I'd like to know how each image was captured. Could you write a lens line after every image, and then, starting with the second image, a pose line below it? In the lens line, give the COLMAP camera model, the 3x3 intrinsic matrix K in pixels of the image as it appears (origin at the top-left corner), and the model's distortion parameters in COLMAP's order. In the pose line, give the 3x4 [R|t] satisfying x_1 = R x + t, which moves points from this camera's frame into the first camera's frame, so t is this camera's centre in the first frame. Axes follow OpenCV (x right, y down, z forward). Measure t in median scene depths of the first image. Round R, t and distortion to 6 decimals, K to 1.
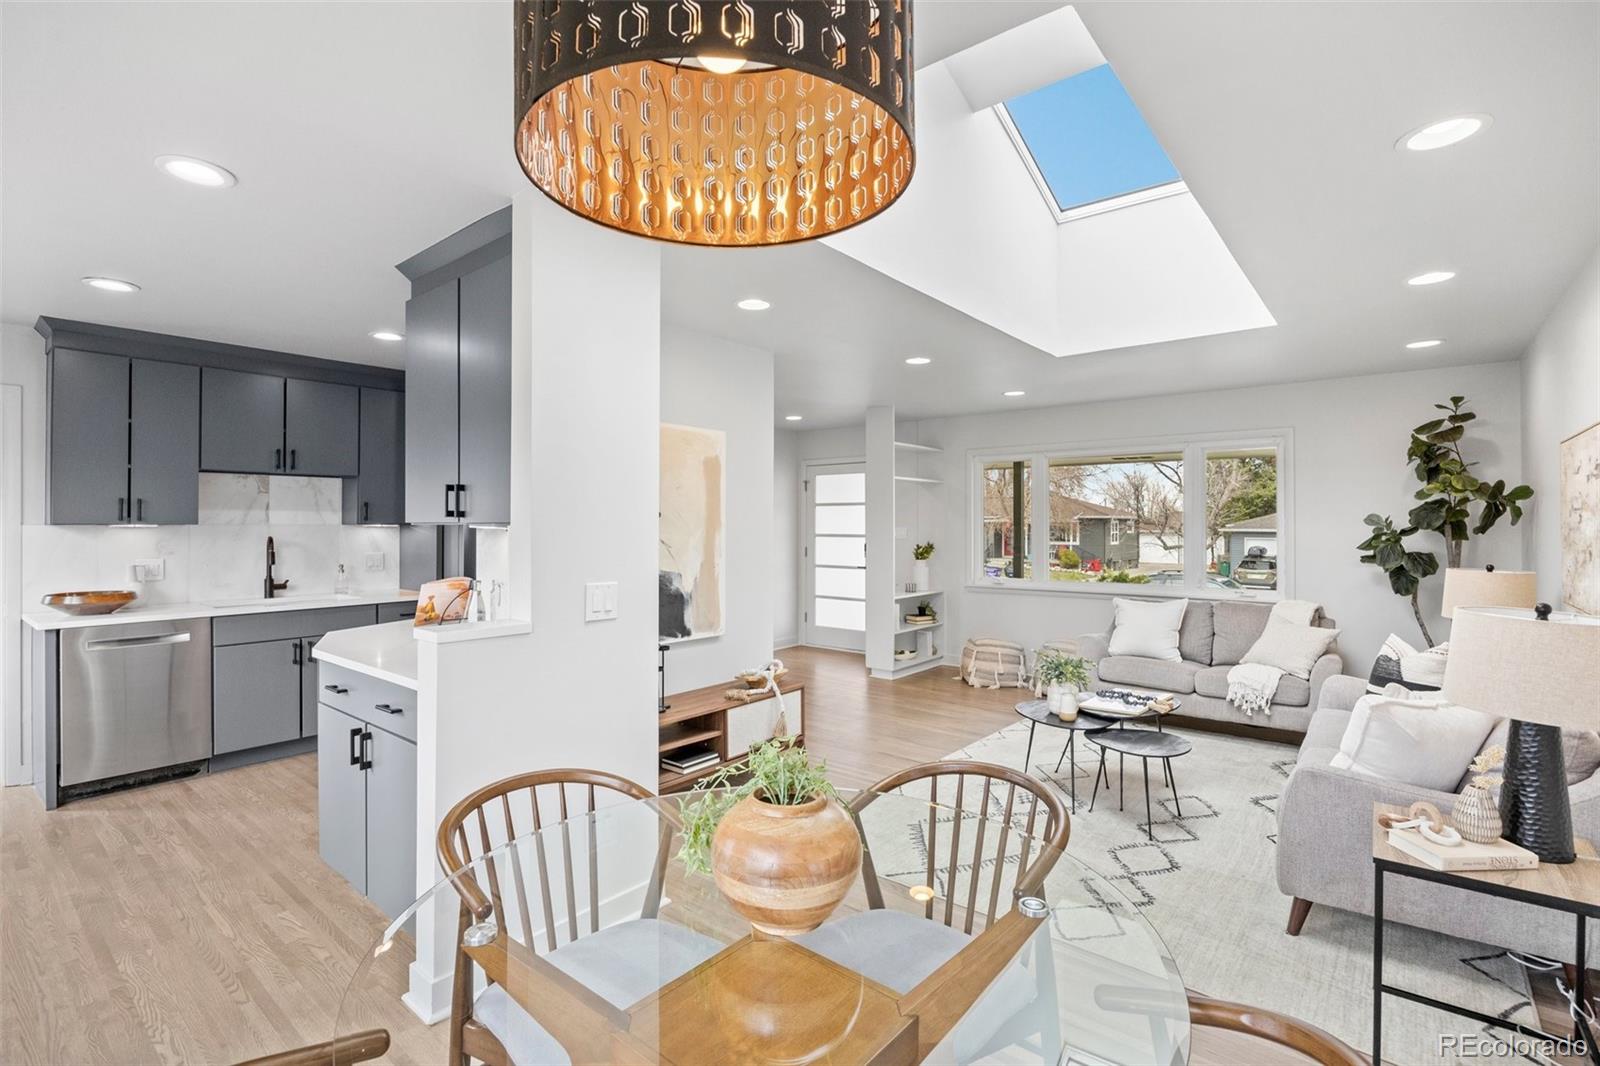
lens RADIAL K [[742.6, 0, 805.1], [0, 742.6, 523.2], [0, 0, 1]] dist [-0.000073, -0.000218]
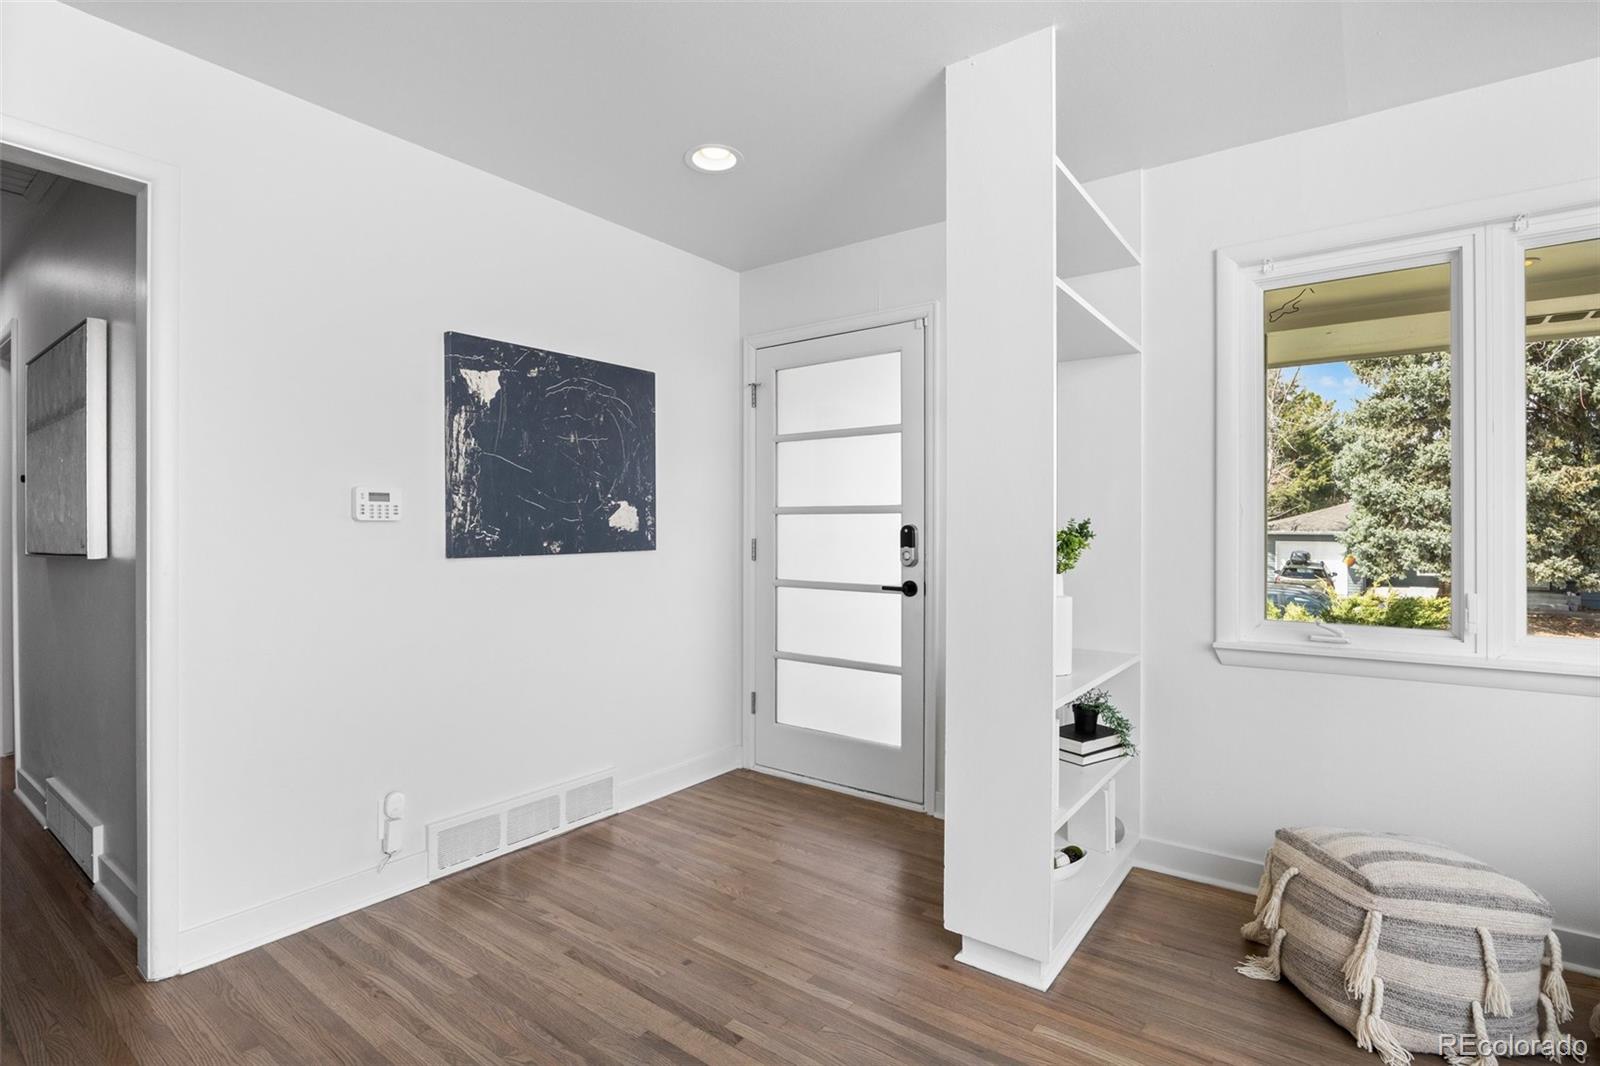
lens RADIAL K [[770.7, 0, 800.0], [0, 770.7, 533.0], [0, 0, 1]] dist [-0.001225, -0.000316]
pose [[0.999251, 0.001390, 0.038669, 0.016344], [-0.001607, 0.999983, 0.005574, 0.047382], [-0.038661, -0.005632, 0.999237, 1.005968]]
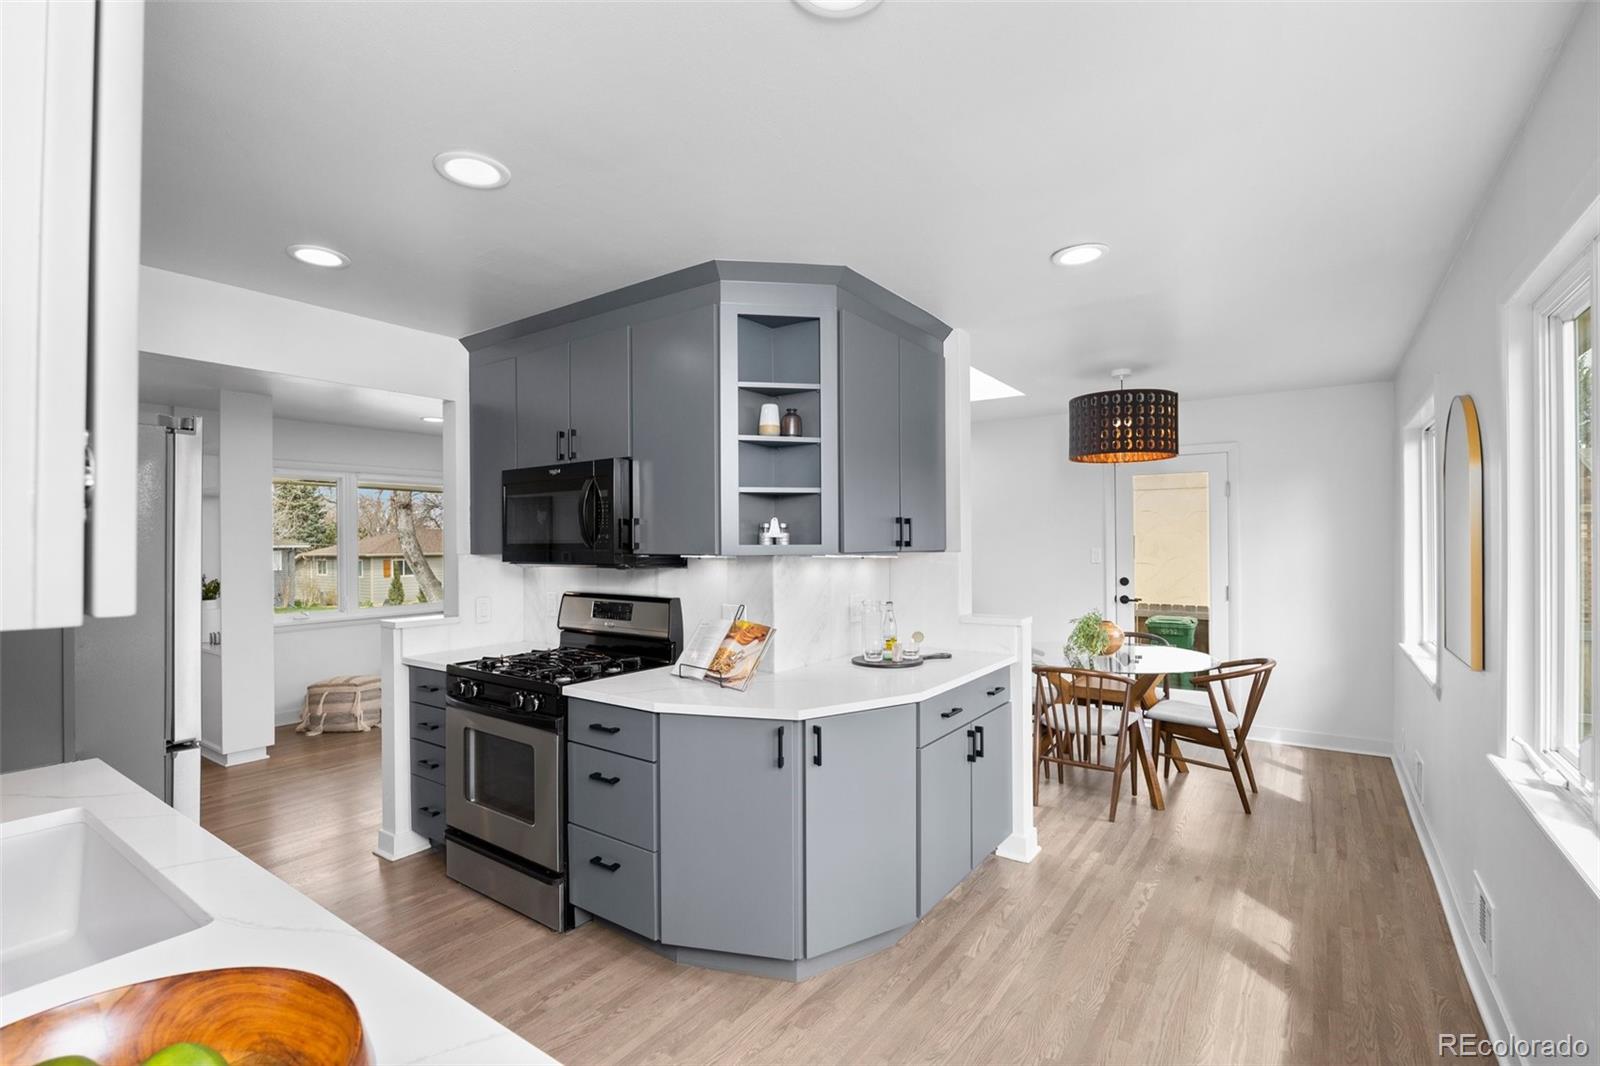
lens RADIAL K [[740.1, 0, 800.0], [0, 740.1, 533.0], [0, 0, 1]] dist [-0.004139, -0.000419]
pose [[-0.082960, 0.011845, 0.996482, -0.952375], [0.006874, 0.999912, -0.011313, -0.005336], [-0.996529, 0.005911, -0.083035, 0.751571]]
